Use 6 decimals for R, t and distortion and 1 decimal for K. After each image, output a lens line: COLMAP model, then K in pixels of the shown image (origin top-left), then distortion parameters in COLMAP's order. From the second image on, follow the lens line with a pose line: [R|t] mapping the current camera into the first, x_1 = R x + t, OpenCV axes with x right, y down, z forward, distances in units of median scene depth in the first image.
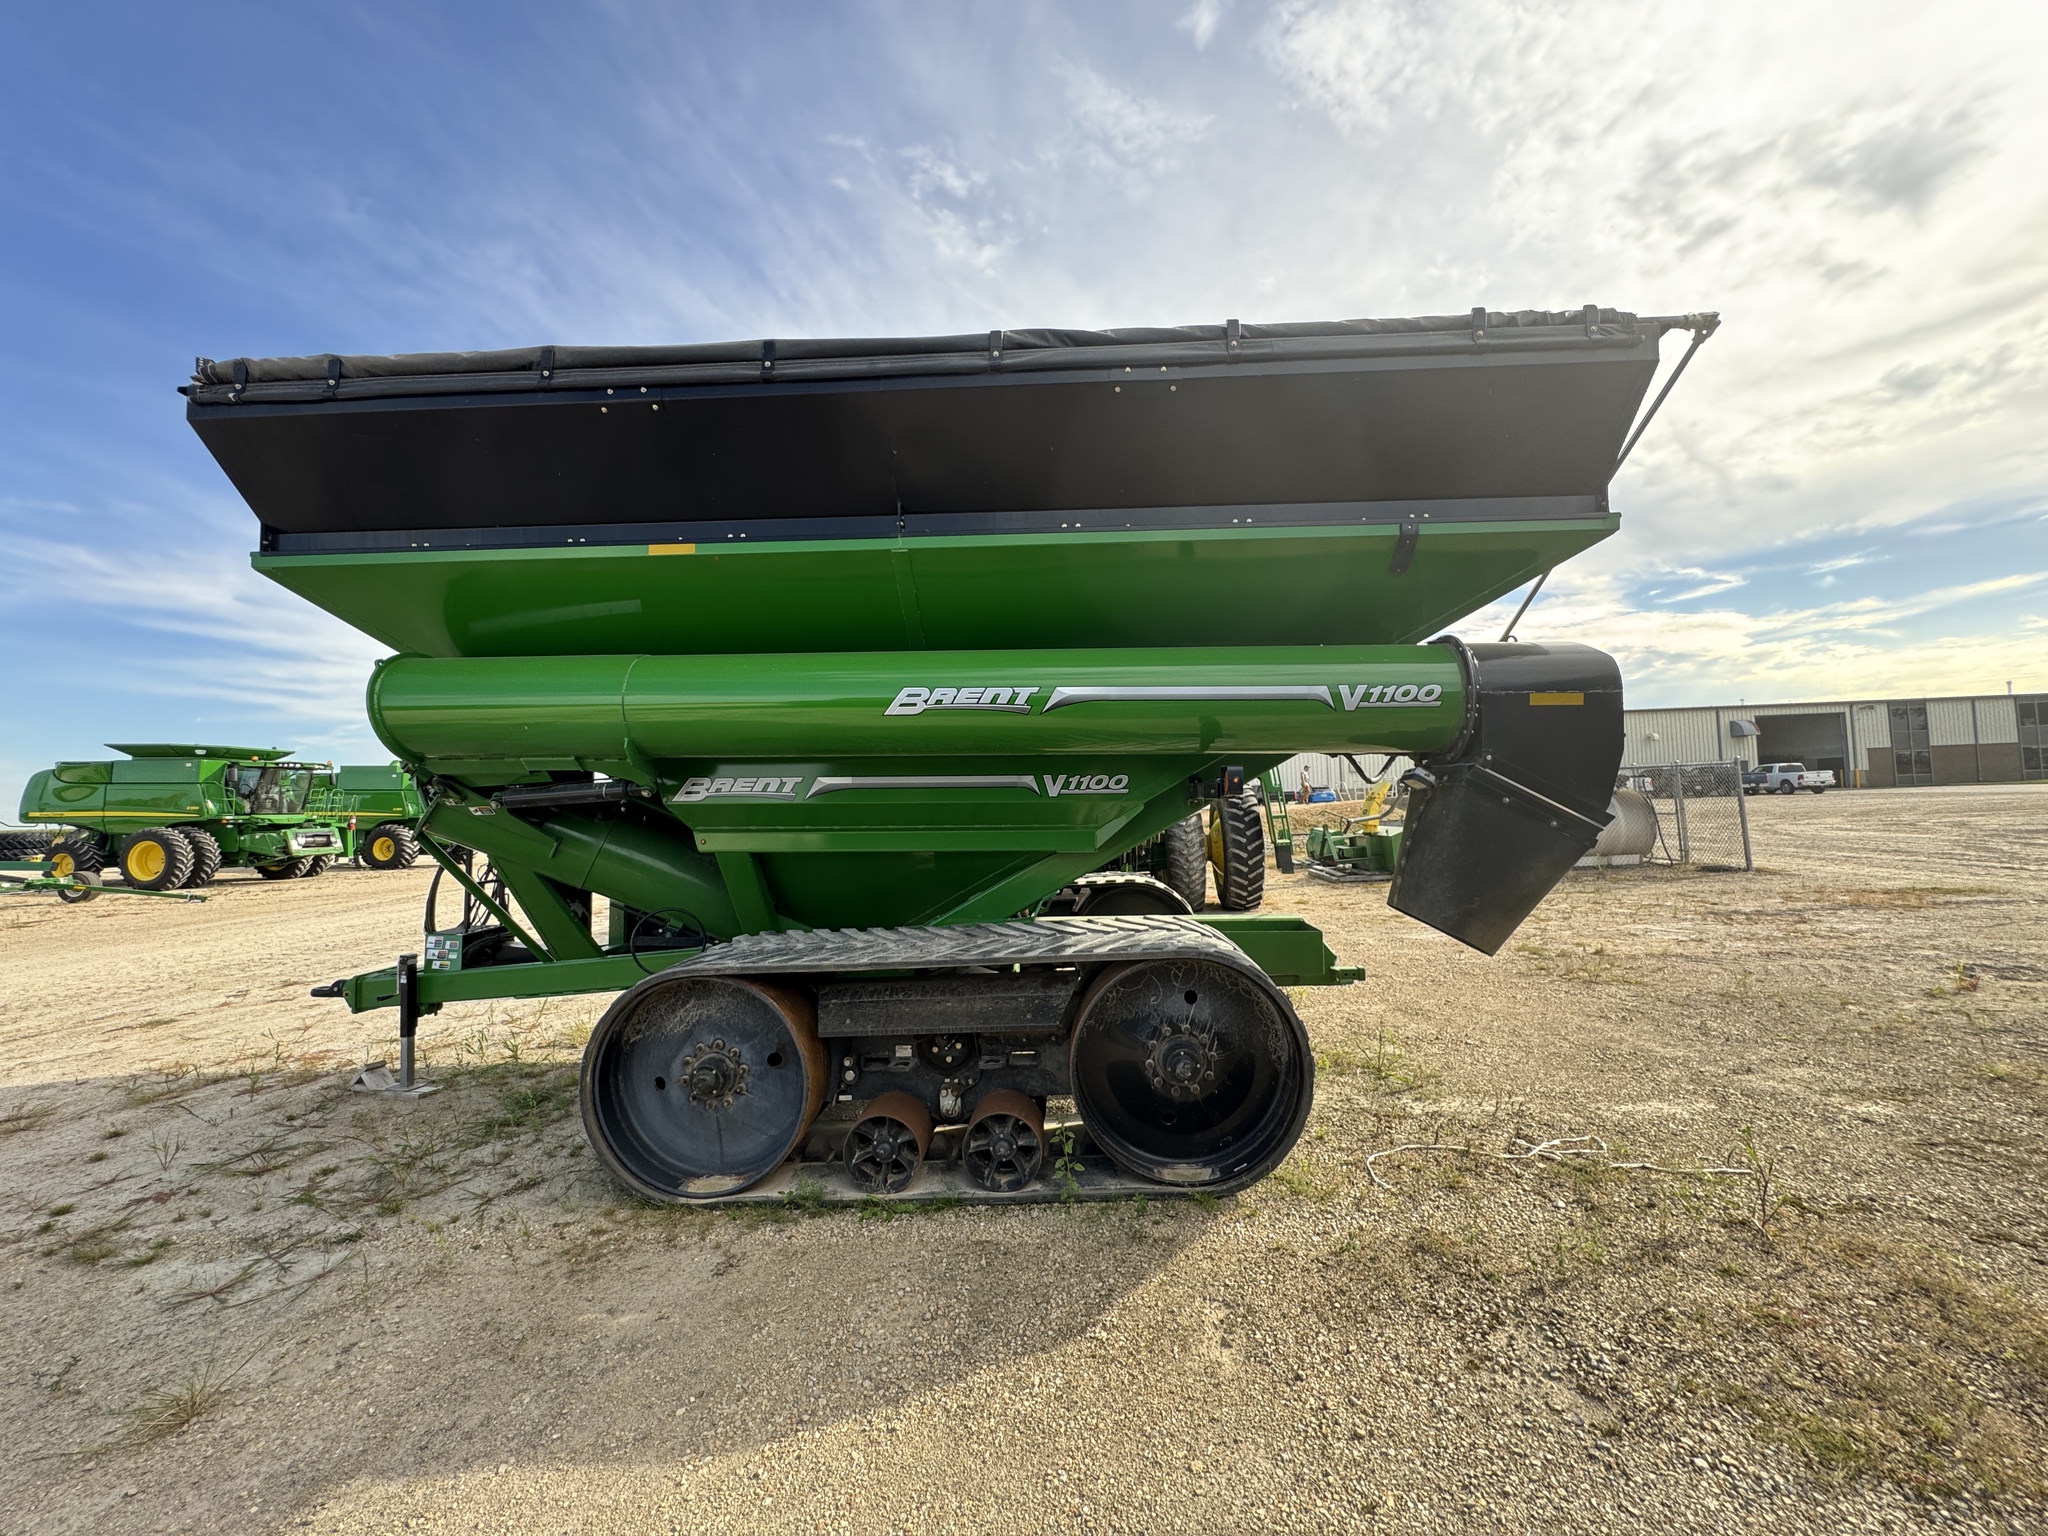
lens RADIAL K [[846.0, 0, 1029.7], [0, 846.0, 771.2], [0, 0, 1]] dist [0.002622, -0.000114]
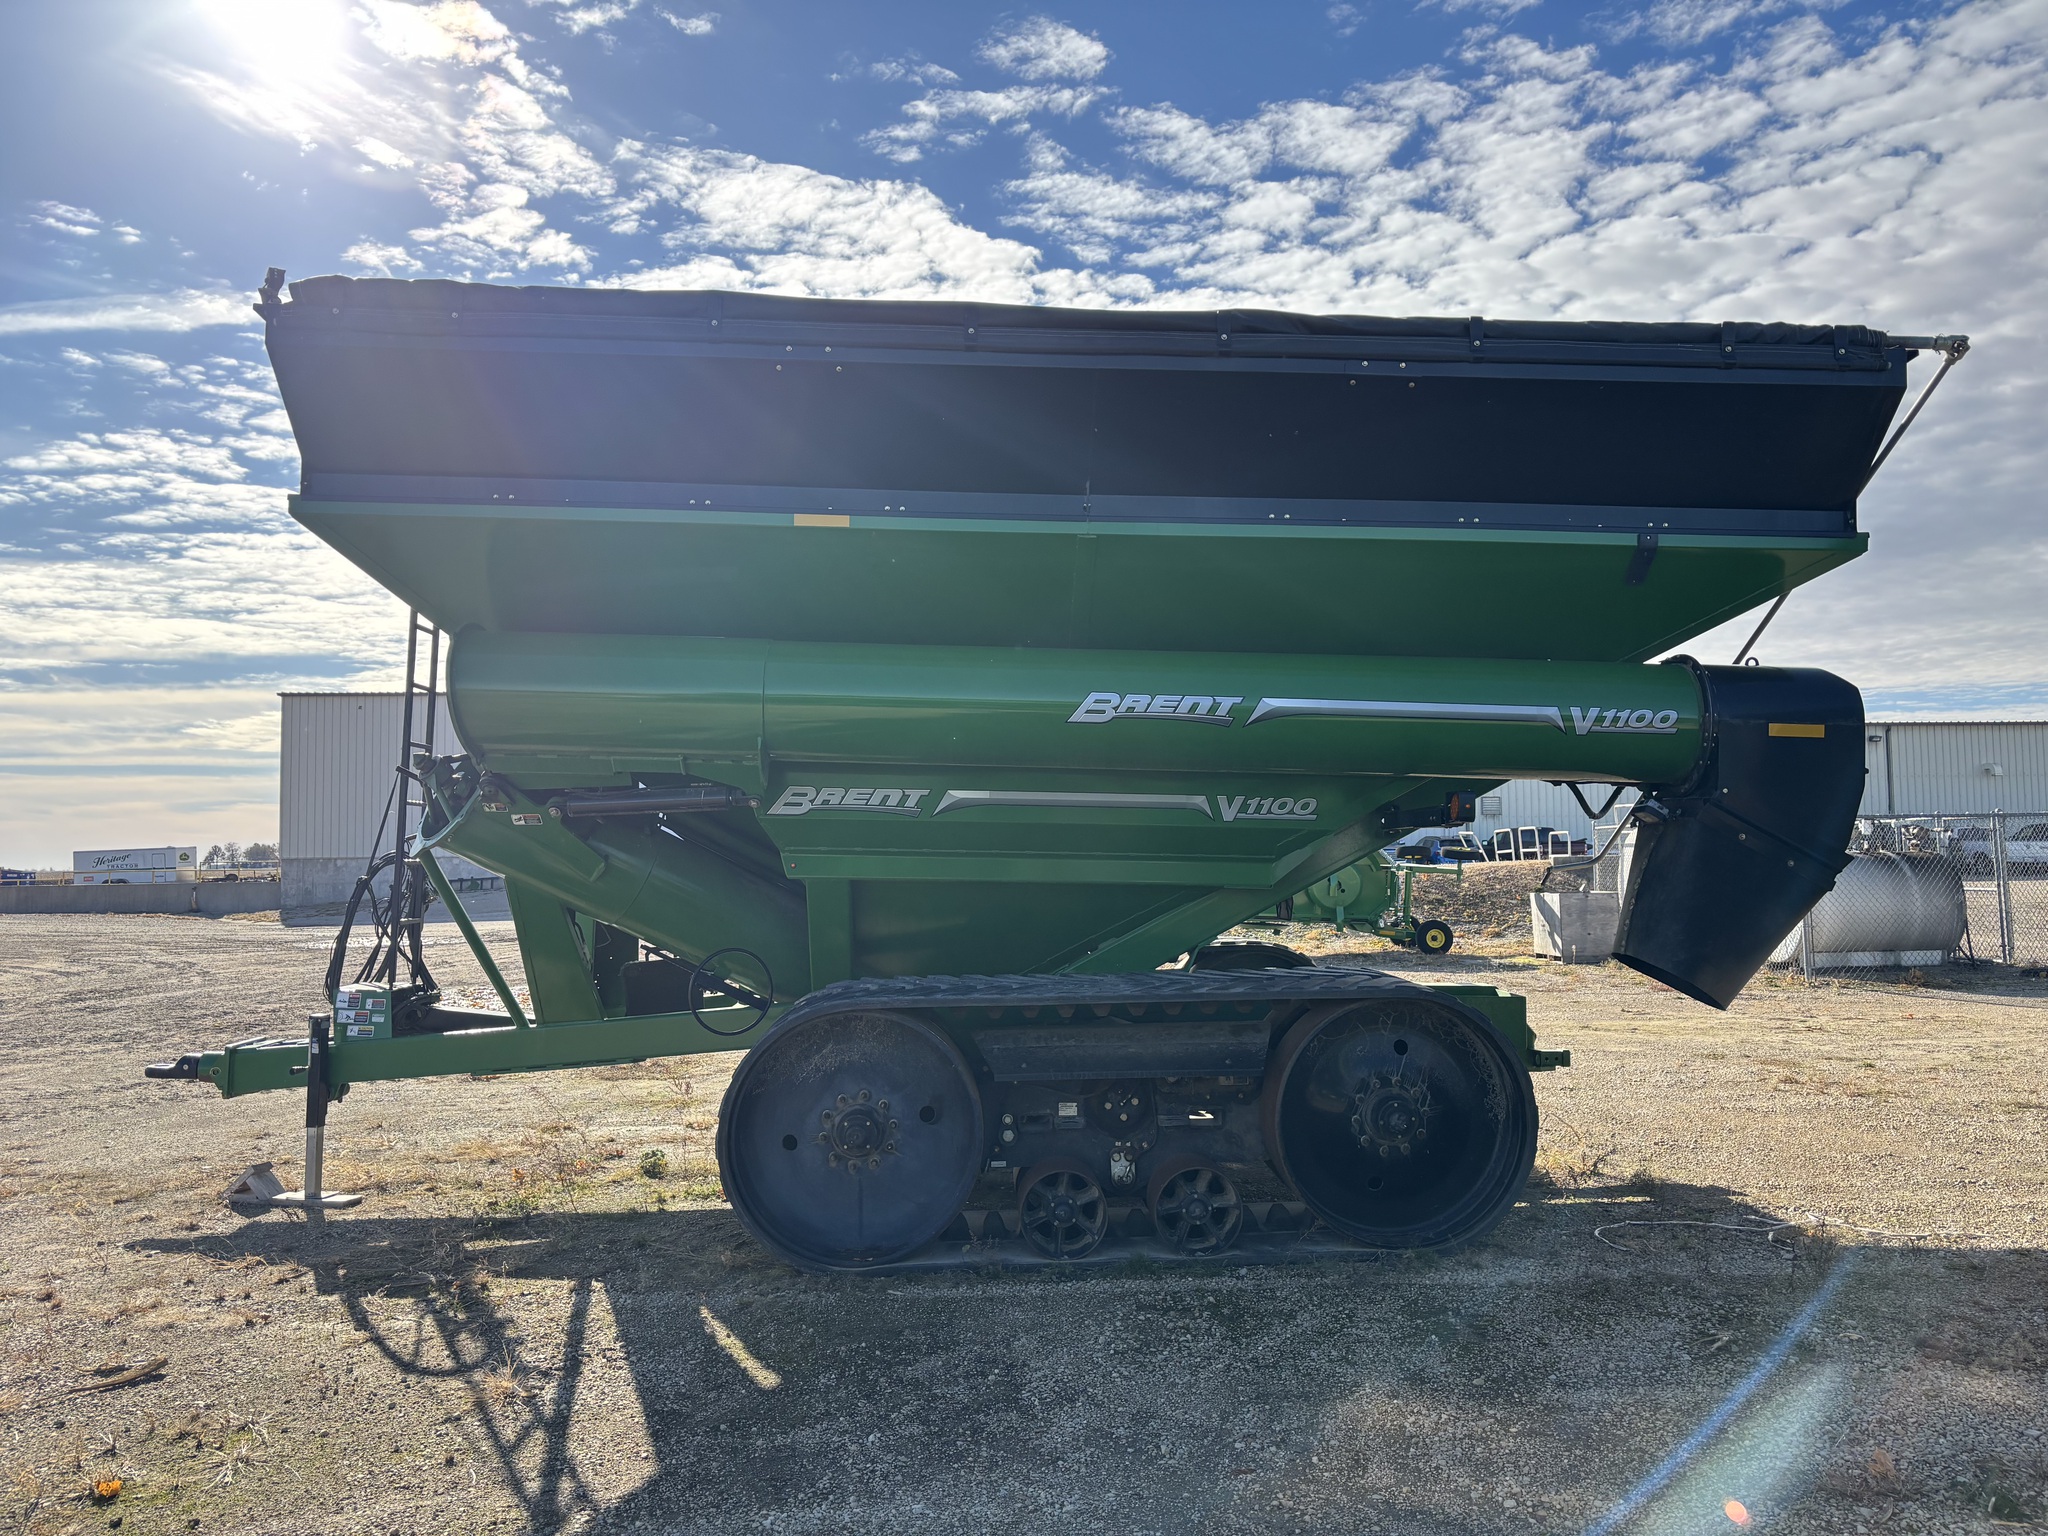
lens RADIAL K [[1694.9, 0, 1023.6], [0, 1694.9, 738.4], [0, 0, 1]] dist [0.042760, 0.113065]
pose [[0.994899, 0.033407, 0.095189, -0.383658], [-0.030184, 0.998928, -0.035098, 0.014520], [-0.096259, 0.032046, 0.994840, -0.758241]]
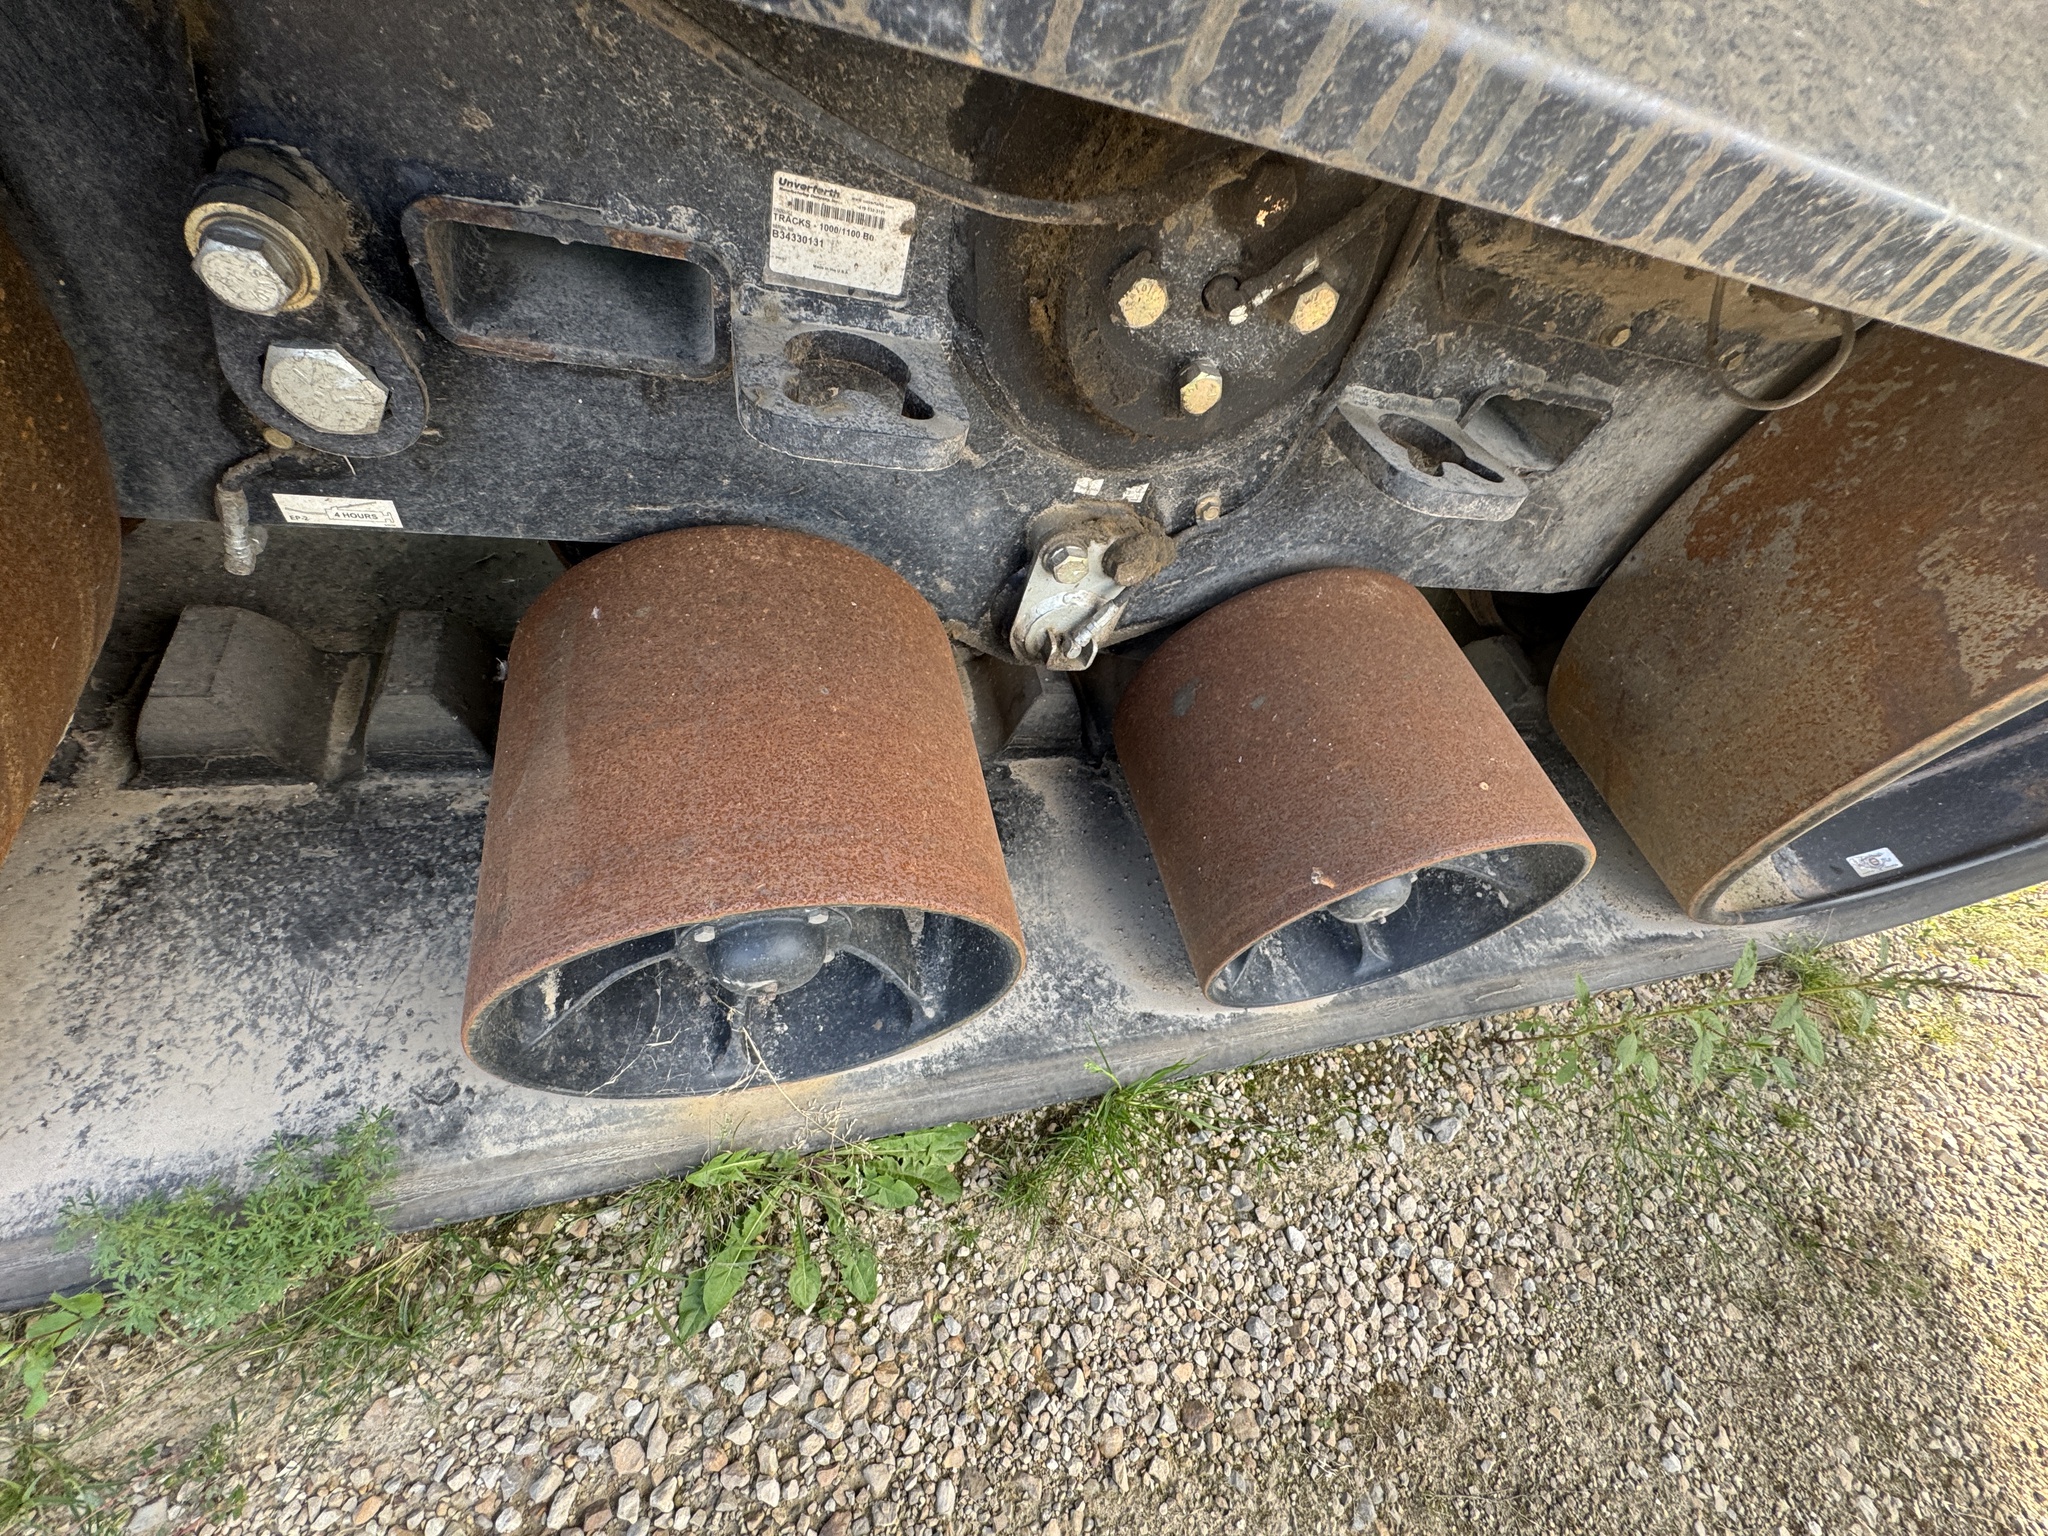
lens RADIAL K [[825.1, 0, 1027.9], [0, 825.1, 771.2], [0, 0, 1]] dist [-0.001777, -0.000291]
pose [[0.904006, -0.061108, 0.423131, -0.183795], [-0.322305, 0.552837, 0.768434, 0.284788], [-0.280880, -0.831046, 0.480072, 0.905697]]
